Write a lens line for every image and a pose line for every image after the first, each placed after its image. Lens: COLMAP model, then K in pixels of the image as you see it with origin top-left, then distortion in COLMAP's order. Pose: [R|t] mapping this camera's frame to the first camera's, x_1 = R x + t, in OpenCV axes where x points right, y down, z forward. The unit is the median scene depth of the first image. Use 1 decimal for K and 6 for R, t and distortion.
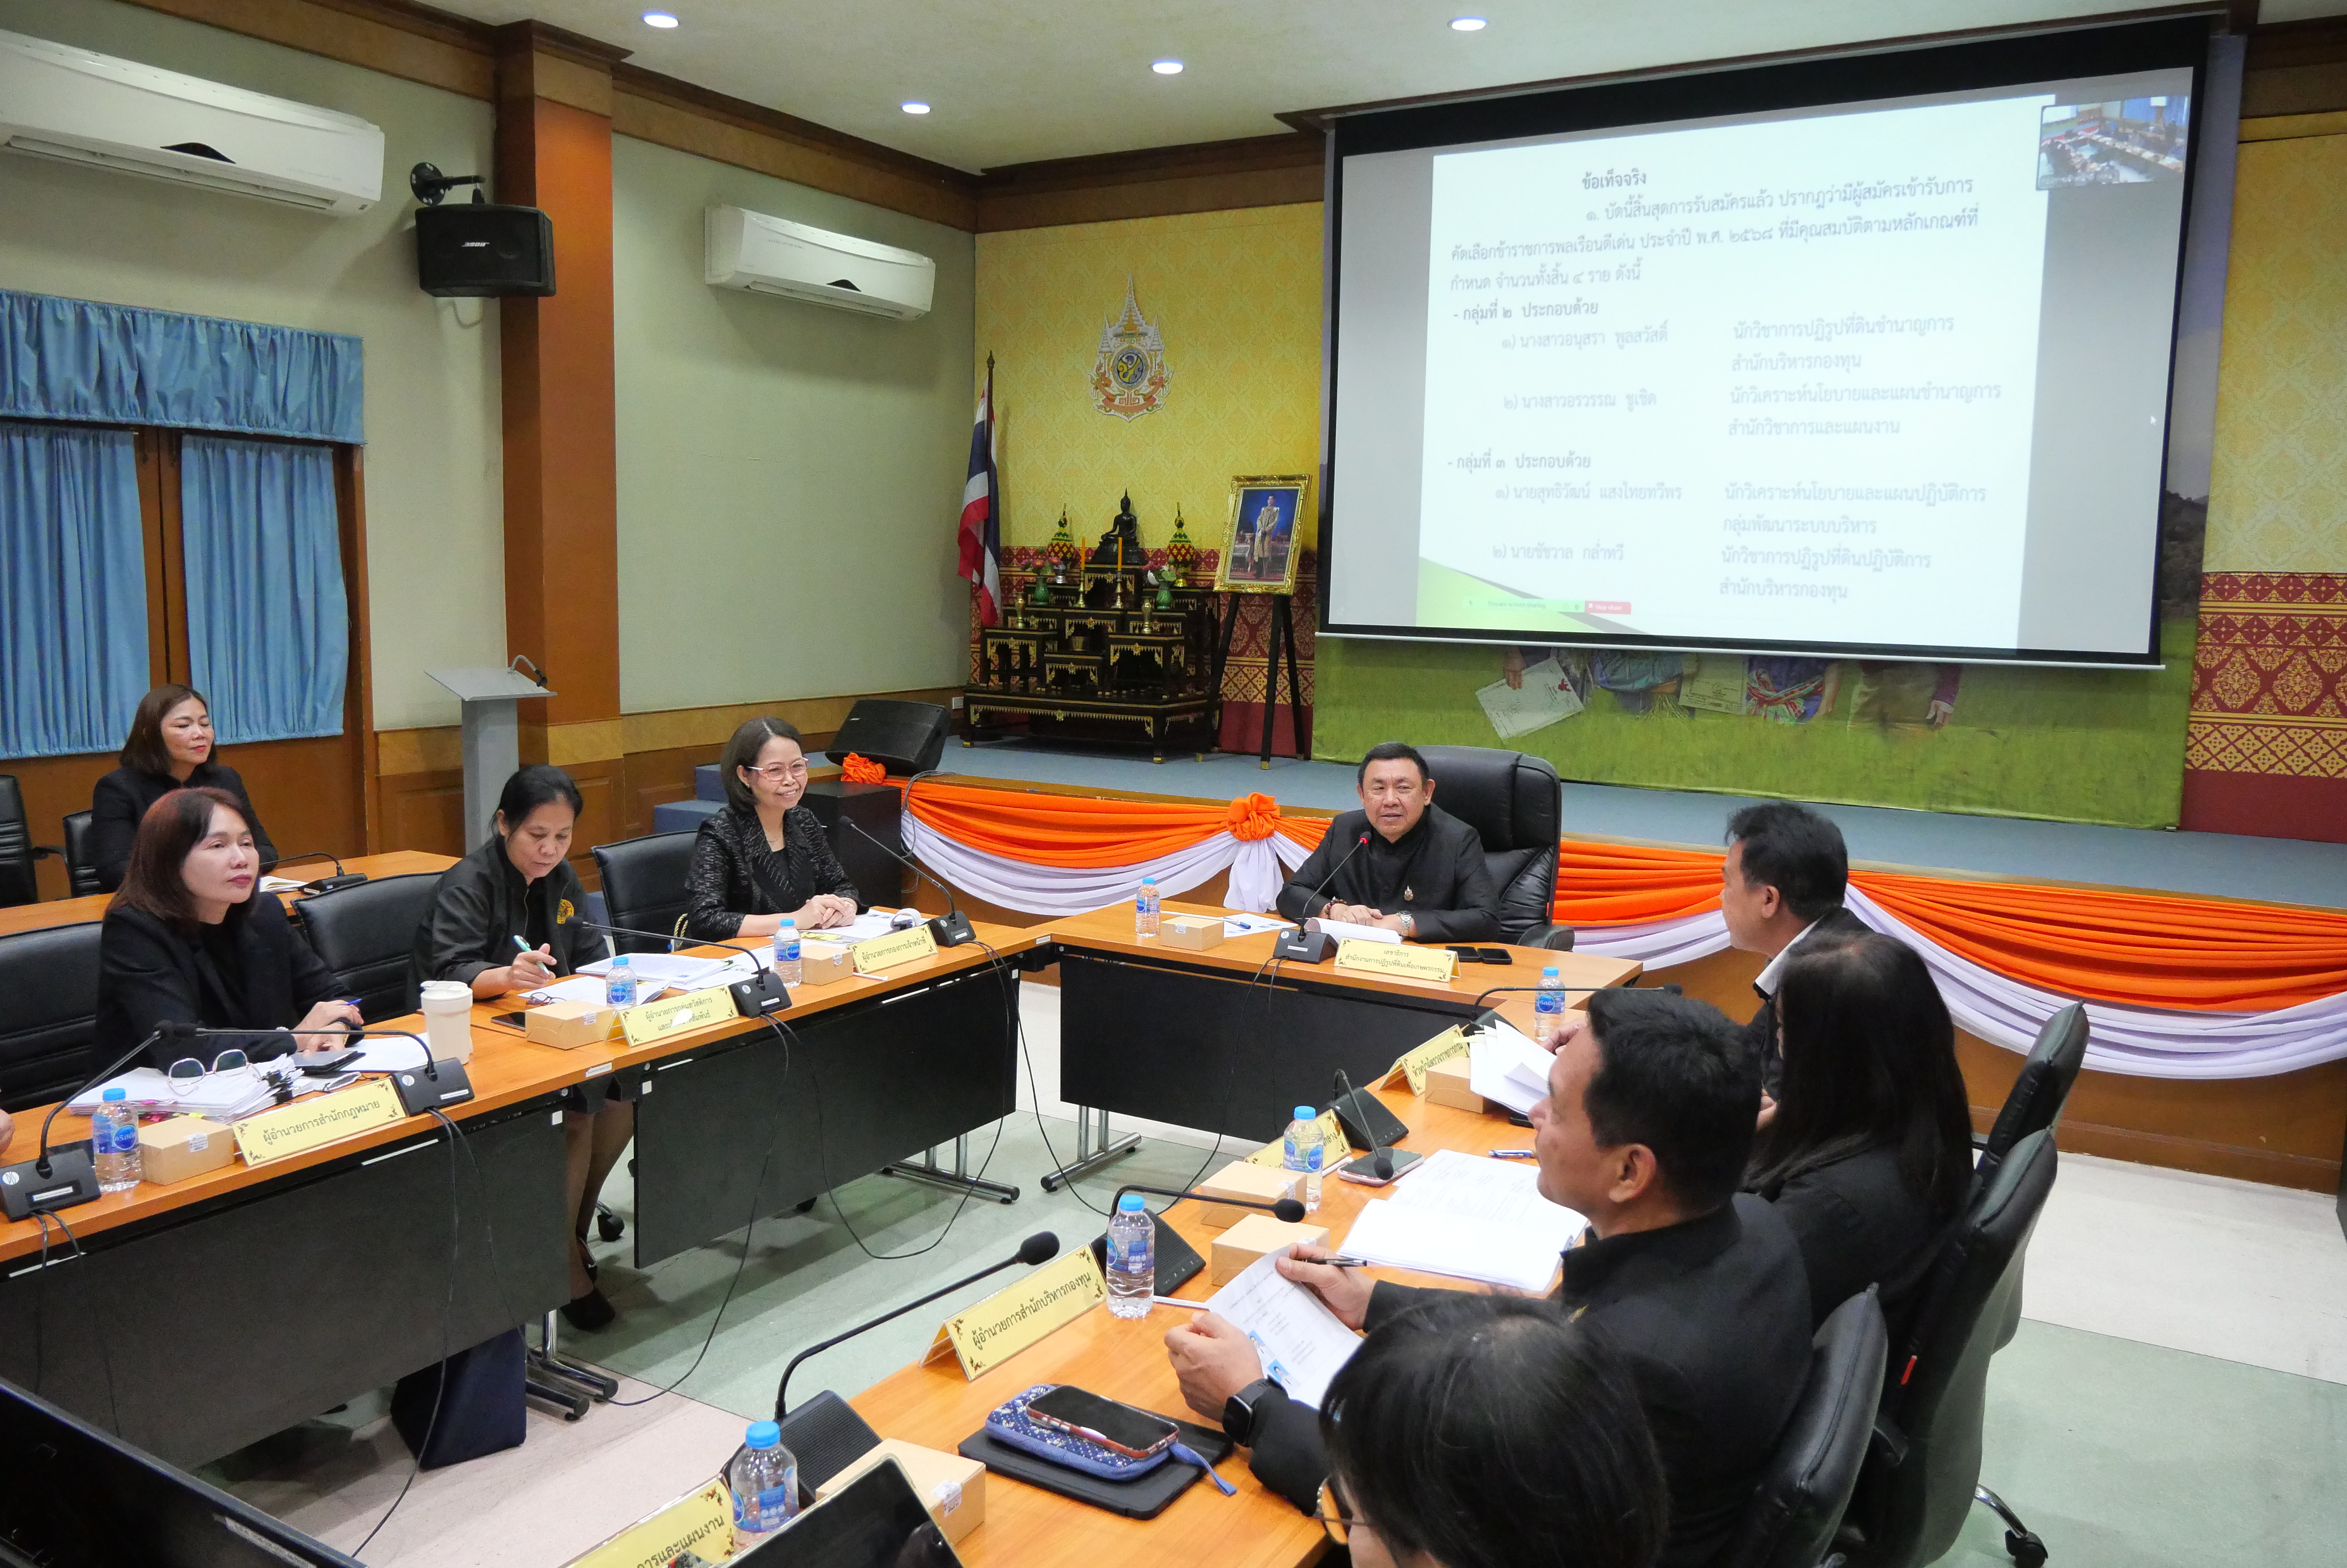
lens RADIAL K [[1782.5, 0, 1167.9], [0, 1782.5, 788.4], [0, 0, 1]] dist [-0.040794, 0.011356]
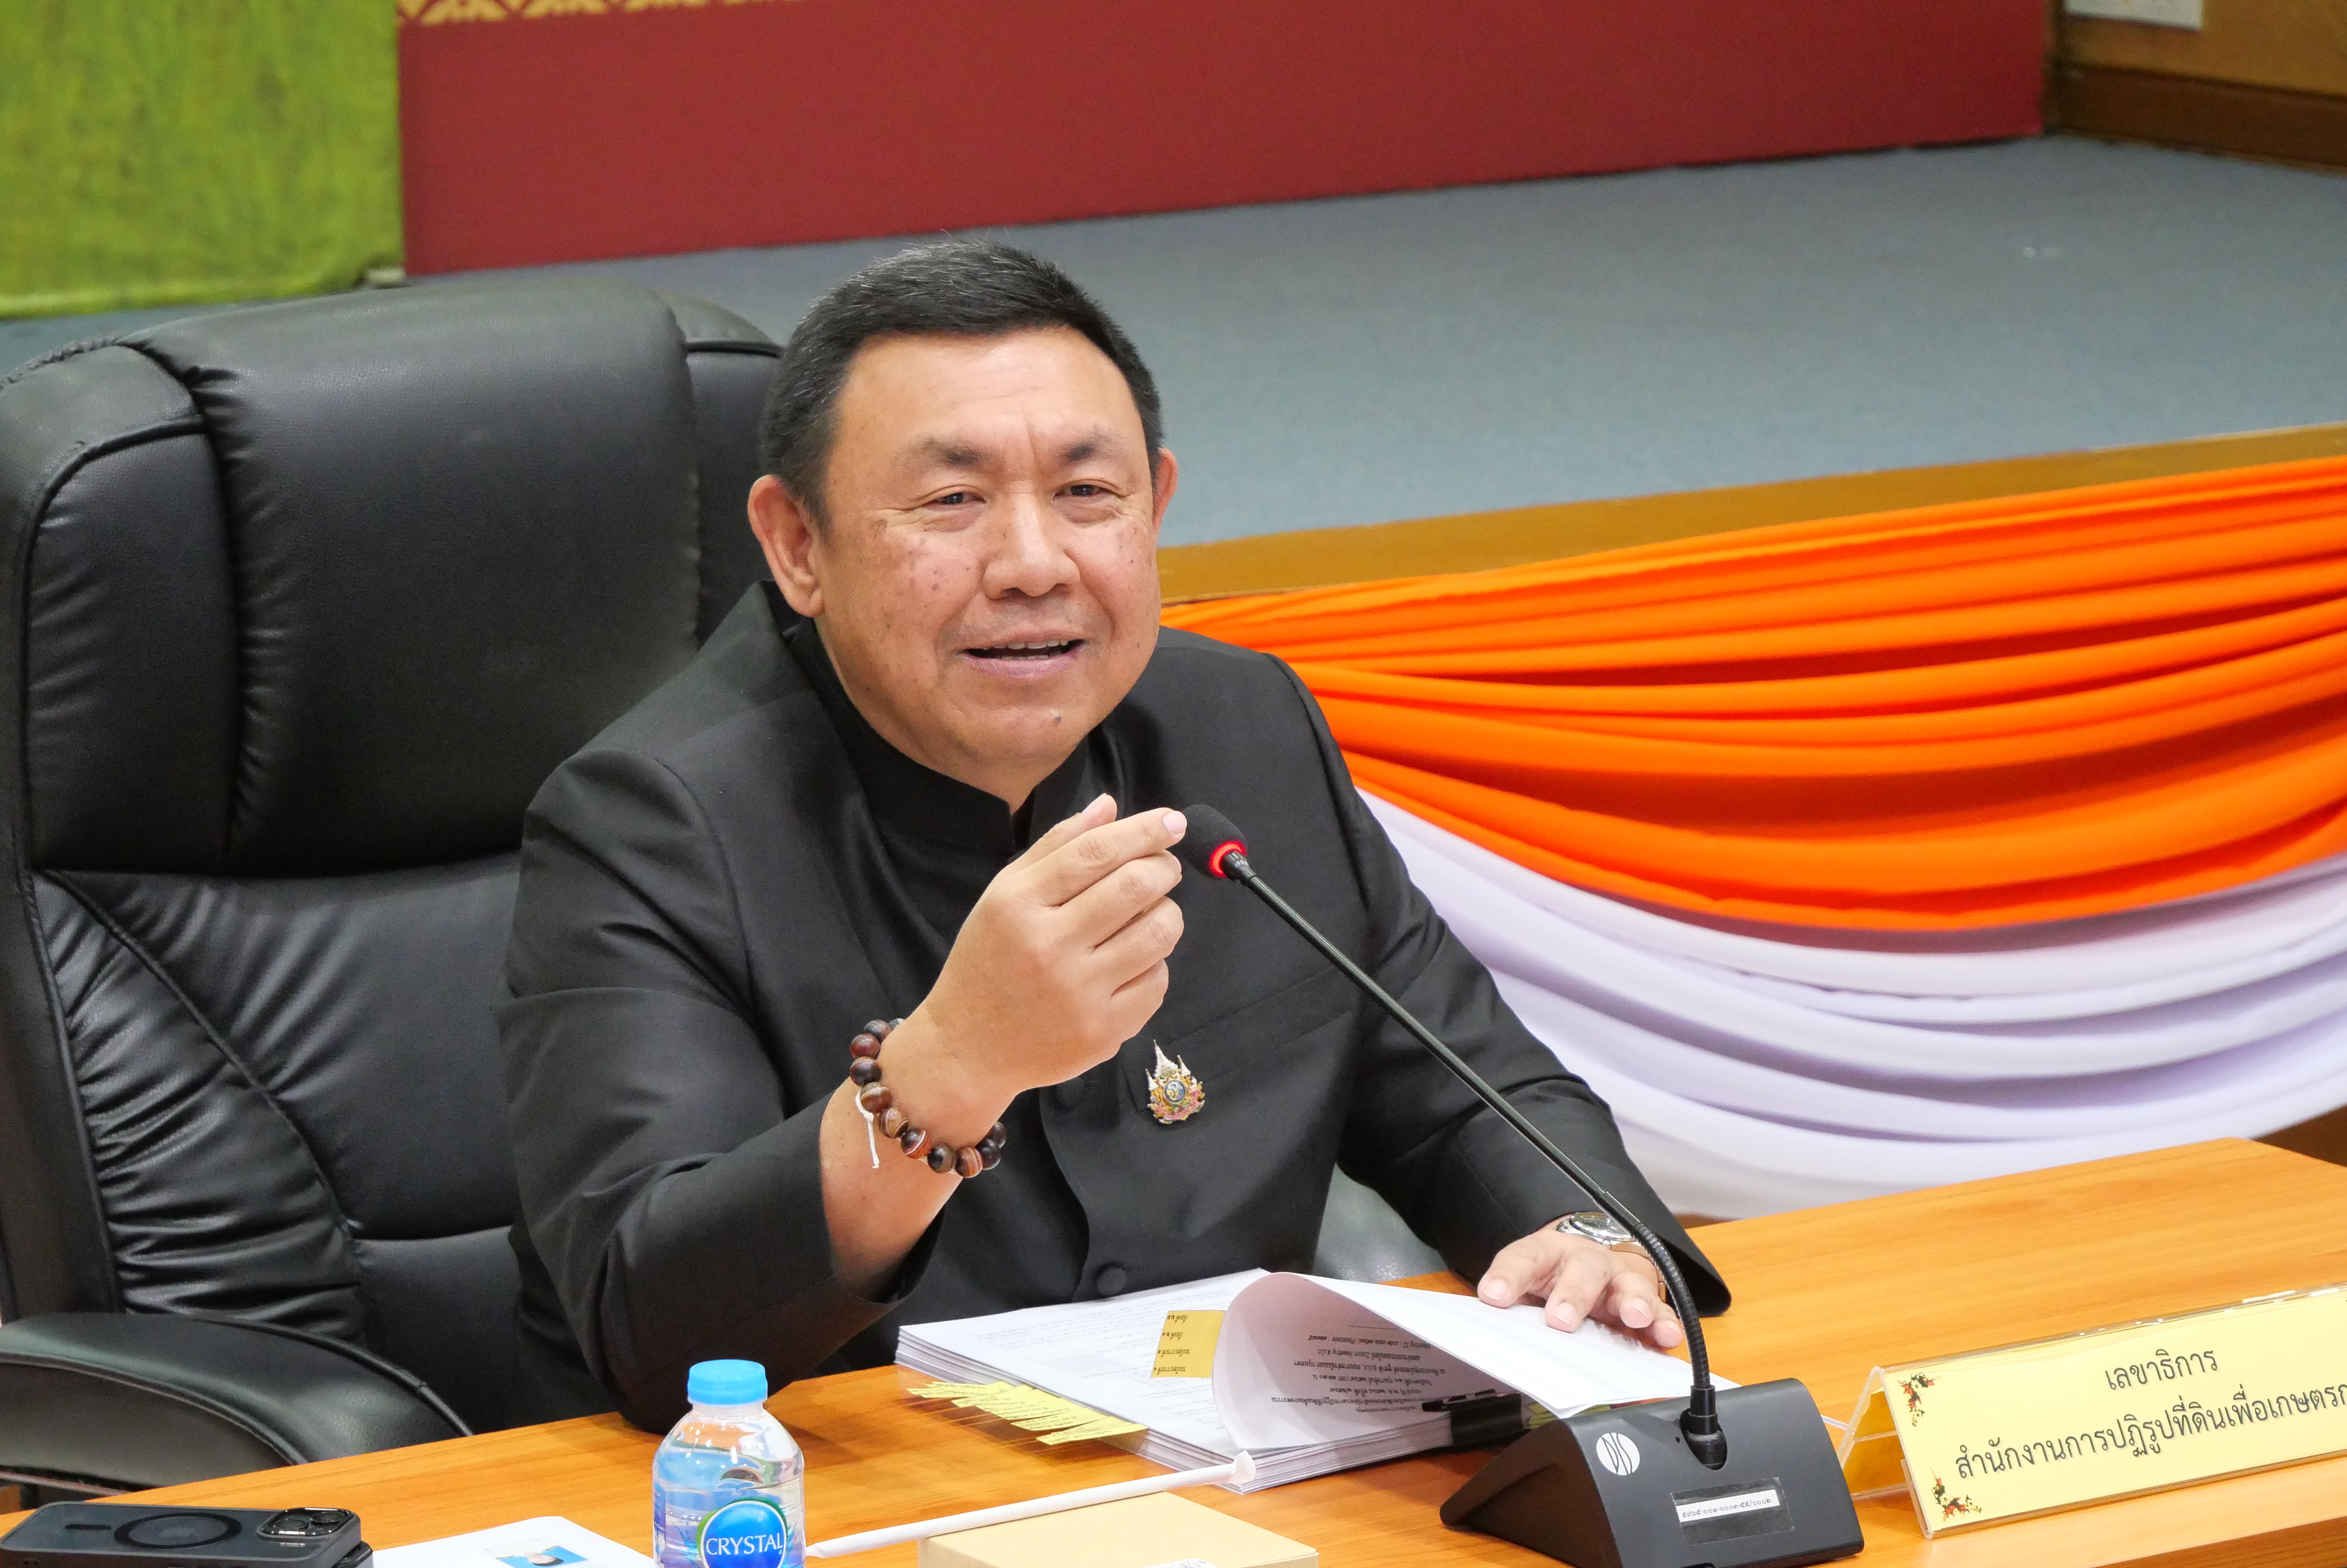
lens RADIAL K [[8034.8, 0, 1173.2], [0, 8034.8, 710.3], [0, 0, 1]] dist [-0.007889, 2.608163]
pose [[0.443113, -0.181672, 0.877864, -0.377165], [0.125710, 0.982167, 0.139803, -0.061201], [-0.887608, 0.048408, 0.458049, 0.397085]]
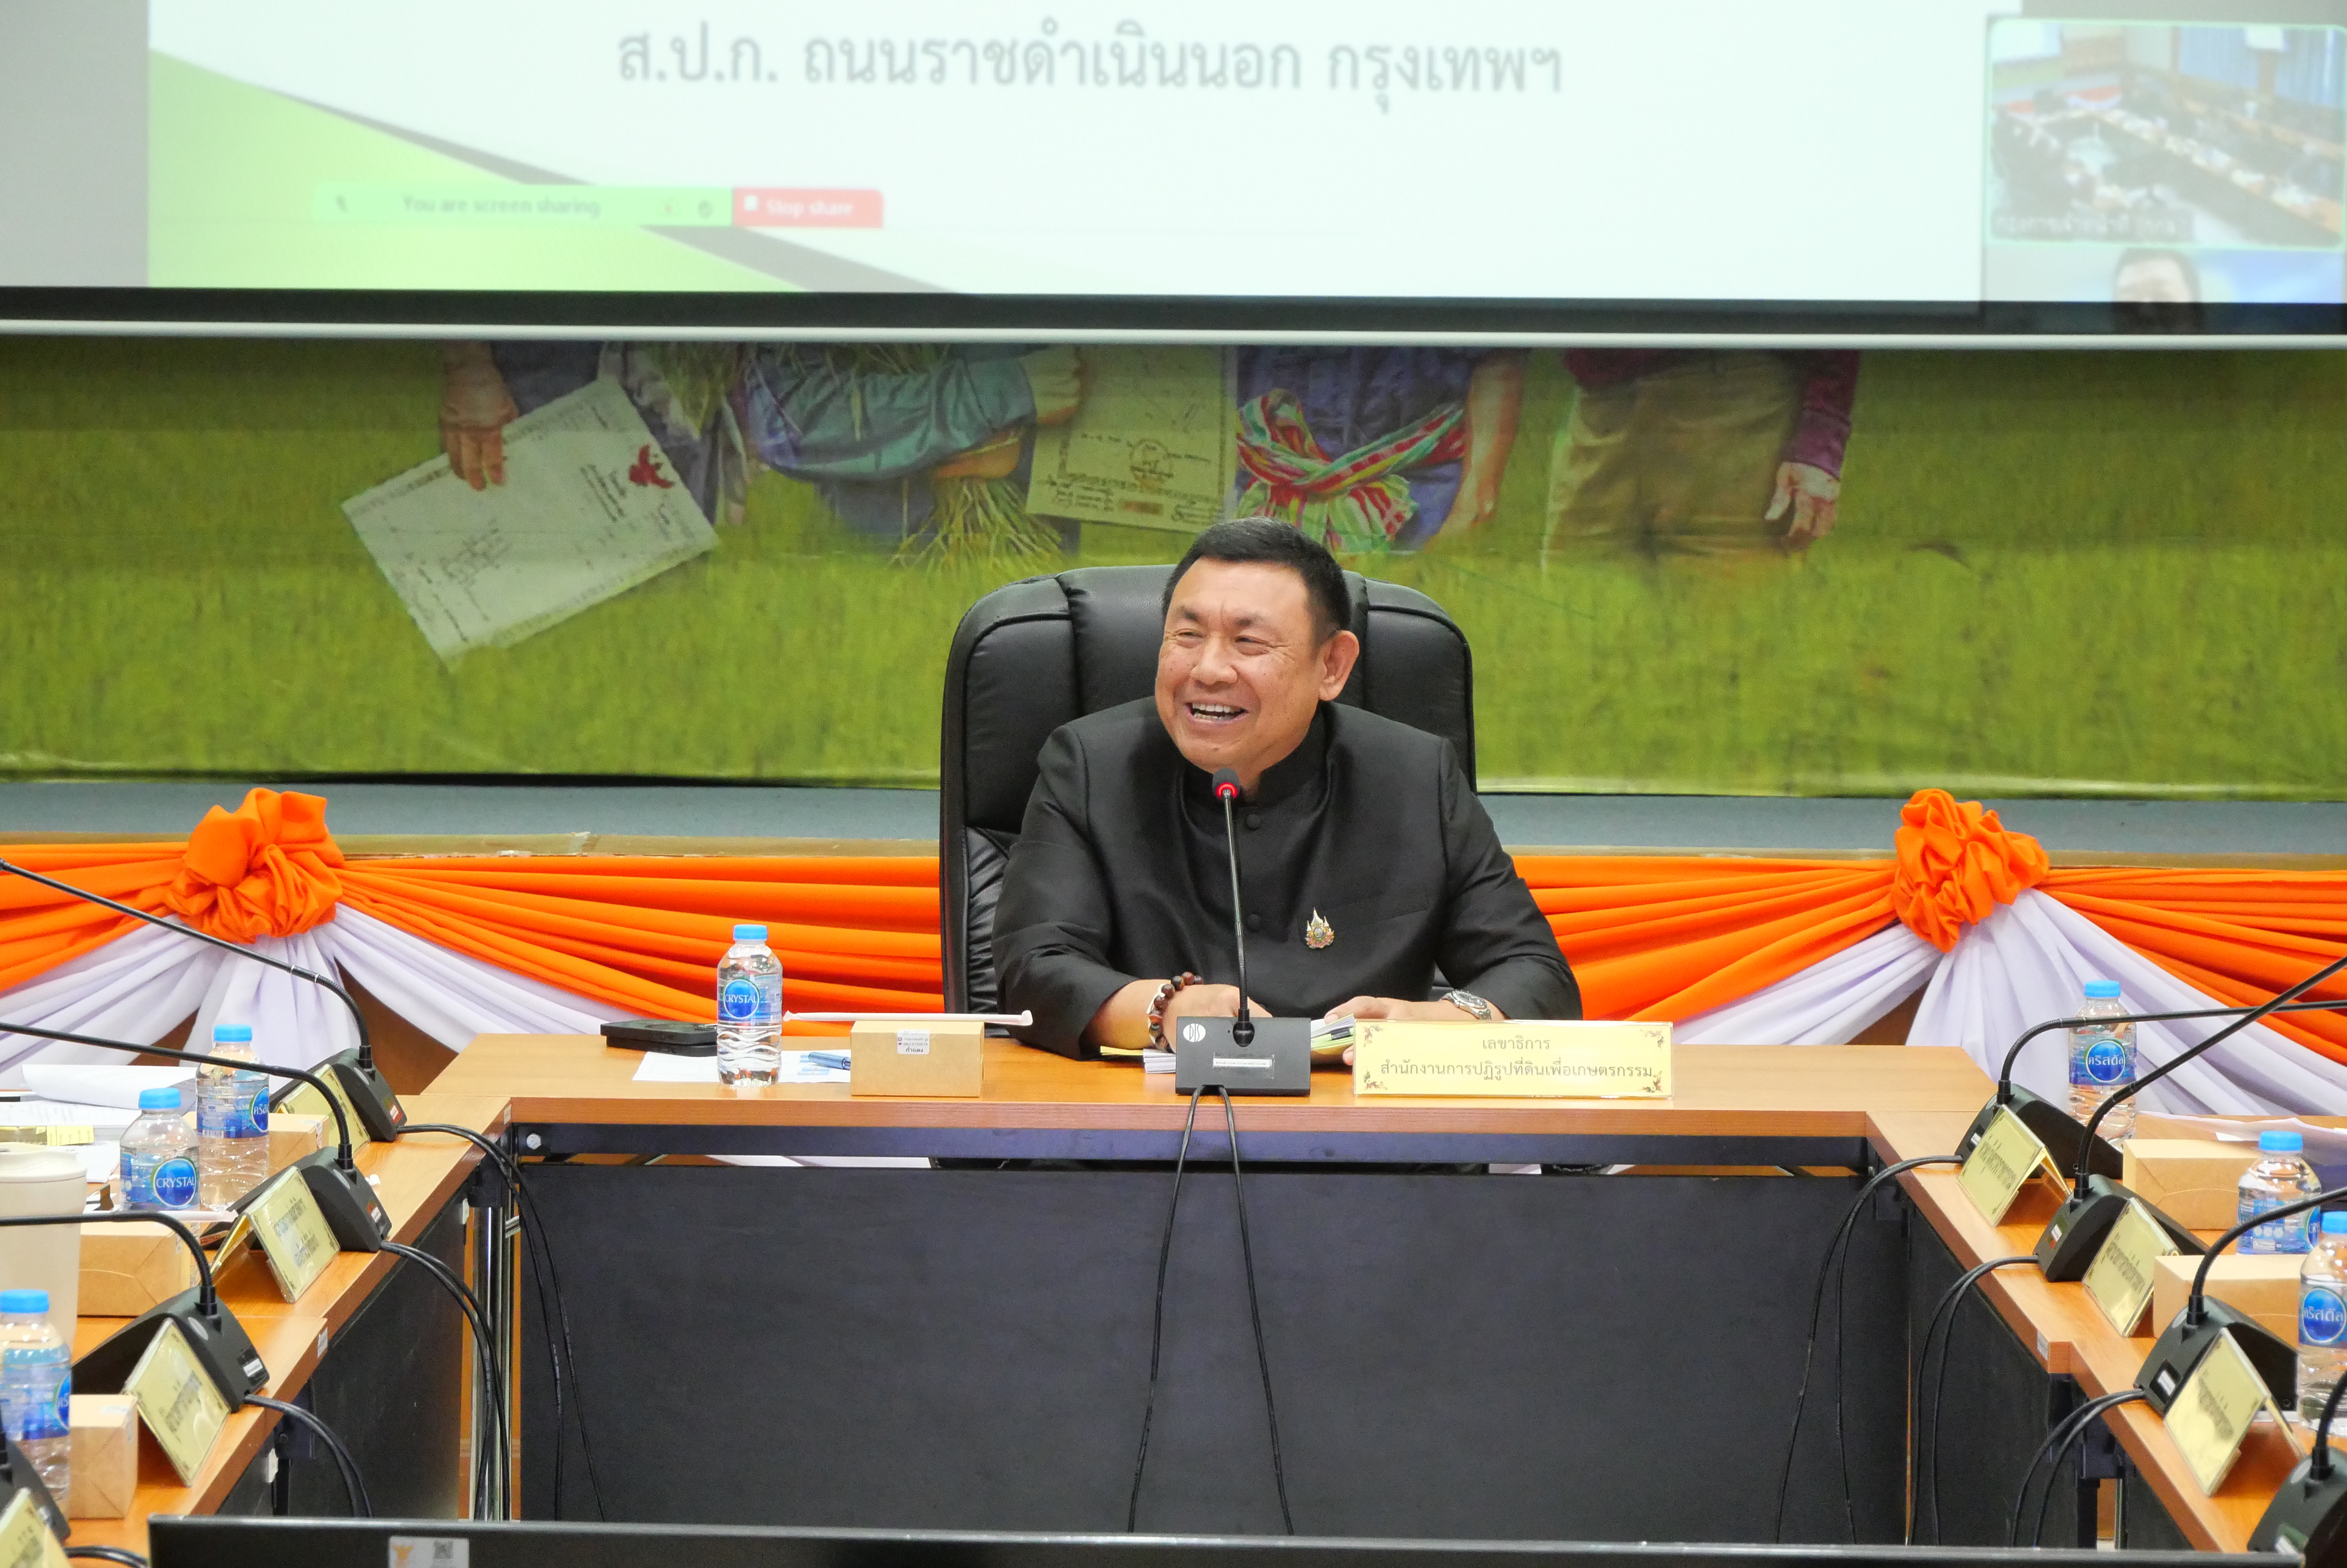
lens RADIAL K [[8138.4, 0, 1102.6], [0, 8138.4, 780.2], [0, 0, 1]] dist [-0.011274, 0.036512]
pose [[0.865870, -0.048616, 0.497902, -0.483732], [0.069978, 0.997252, -0.024322, 0.041498], [-0.495351, 0.055902, 0.866892, -0.293539]]
